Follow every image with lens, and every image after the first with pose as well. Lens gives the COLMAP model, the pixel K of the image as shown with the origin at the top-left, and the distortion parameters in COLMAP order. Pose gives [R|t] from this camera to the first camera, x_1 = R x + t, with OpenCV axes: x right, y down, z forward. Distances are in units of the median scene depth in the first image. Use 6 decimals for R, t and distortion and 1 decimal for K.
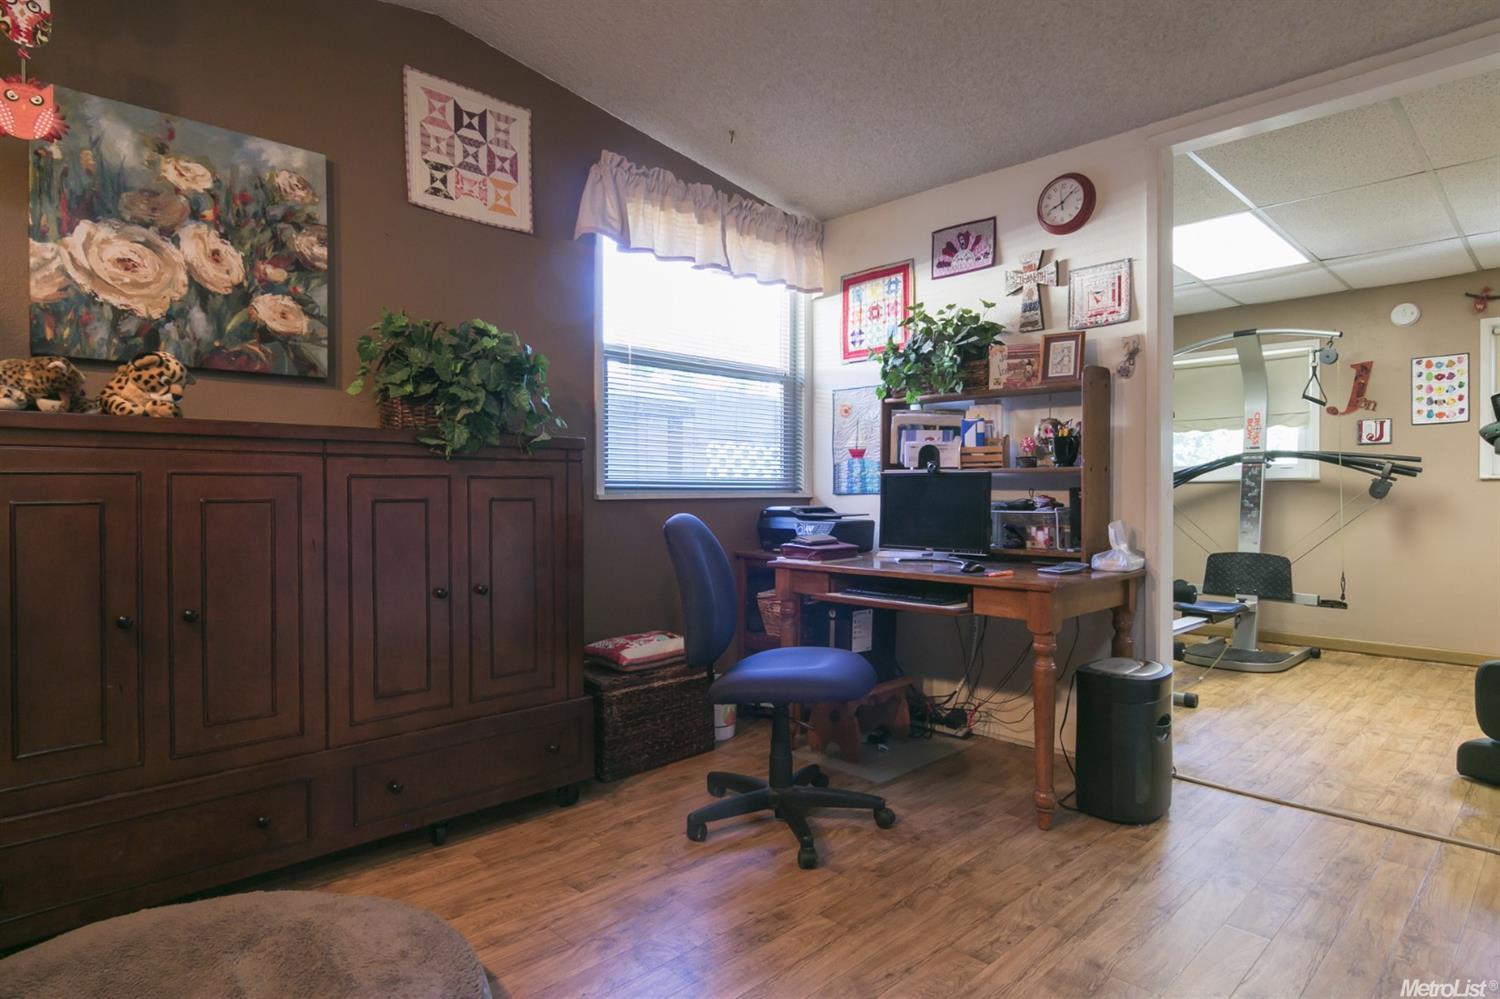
lens RADIAL K [[822.0, 0, 795.2], [0, 822.0, 497.4], [0, 0, 1]] dist [0.000326, 0.000518]
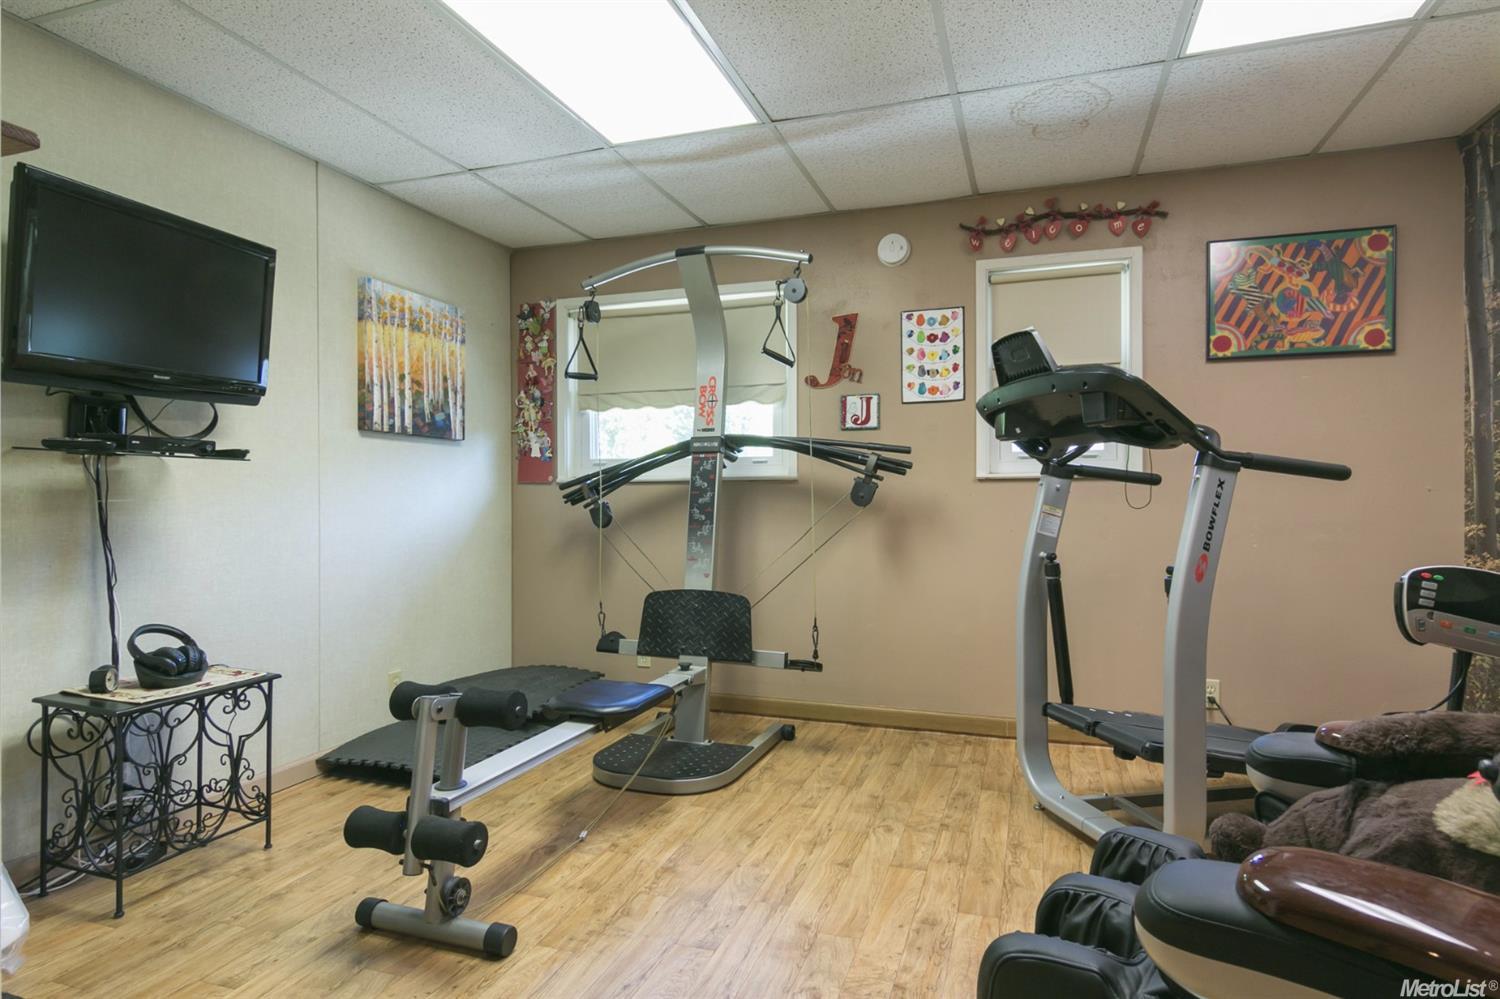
lens RADIAL K [[822.0, 0, 795.2], [0, 822.0, 497.4], [0, 0, 1]] dist [0.000326, 0.000518]
pose [[0.886558, -0.003161, 0.462606, 0.333842], [0.004413, 0.999989, -0.001624, -0.004922], [-0.462596, 0.003481, 0.886563, 0.405222]]
